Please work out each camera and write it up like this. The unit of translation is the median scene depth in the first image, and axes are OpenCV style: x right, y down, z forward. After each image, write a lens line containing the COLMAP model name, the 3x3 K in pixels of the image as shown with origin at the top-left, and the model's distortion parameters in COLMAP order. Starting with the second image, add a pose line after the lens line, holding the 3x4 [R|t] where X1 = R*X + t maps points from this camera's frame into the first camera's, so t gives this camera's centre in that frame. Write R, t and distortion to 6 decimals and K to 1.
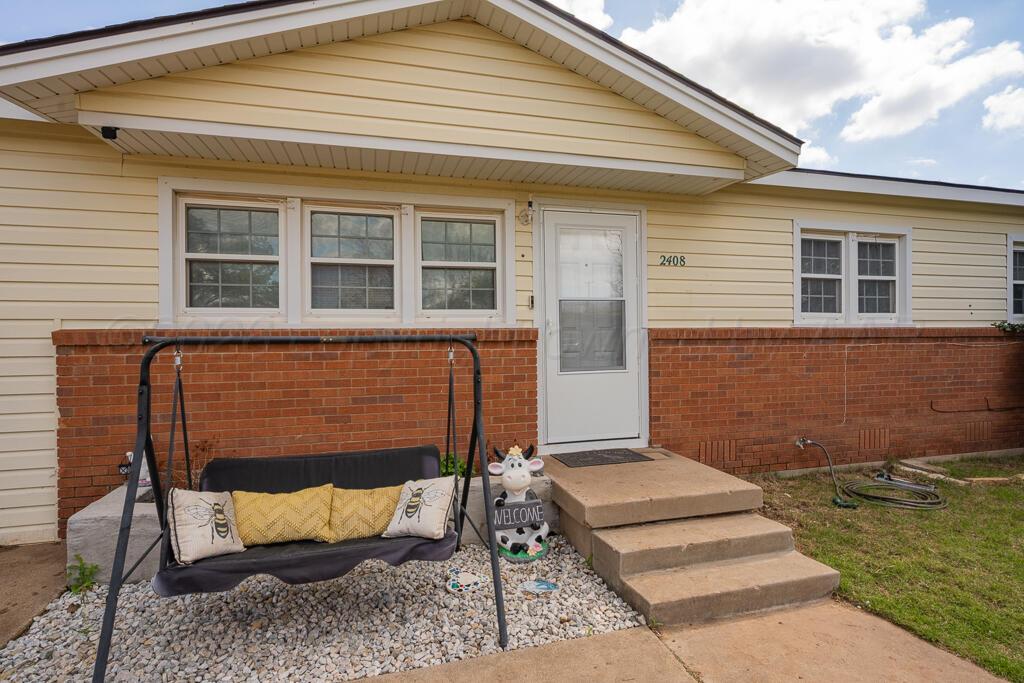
lens RADIAL K [[528.4, 0, 513.7], [0, 528.4, 338.8], [0, 0, 1]] dist [0.002344, 0.000009]
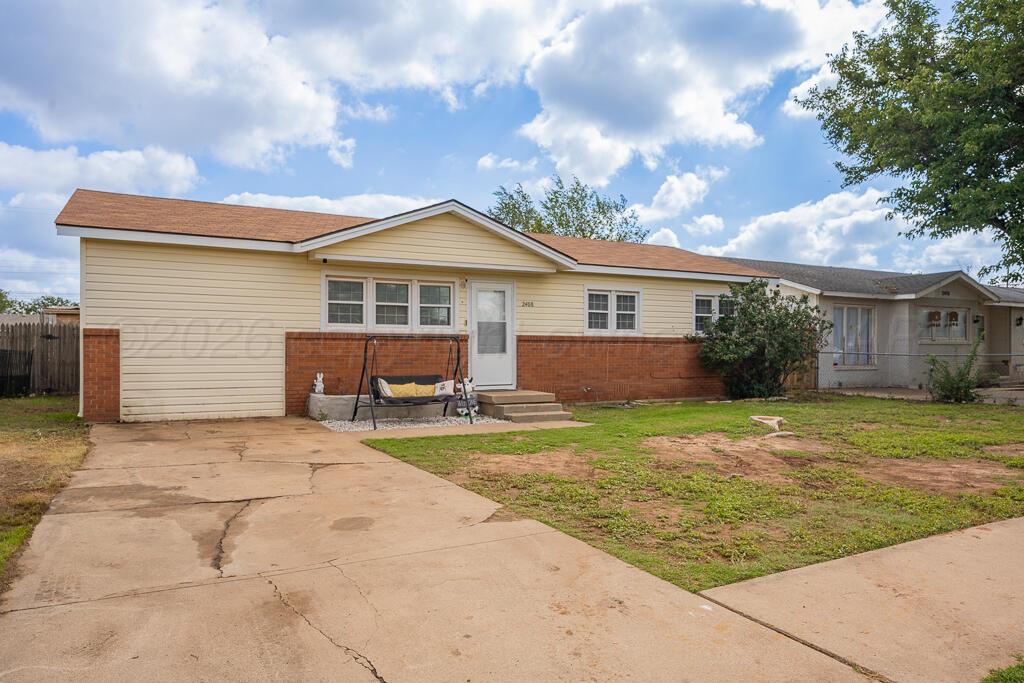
lens RADIAL K [[657.4, 0, 511.1], [0, 657.4, 344.1], [0, 0, 1]] dist [-0.000508, 0.000015]
pose [[0.976229, 0.012221, 0.216396, -0.344029], [-0.010400, 0.999900, -0.009553, 0.042150], [-0.216491, 0.007075, 0.976259, -1.597142]]
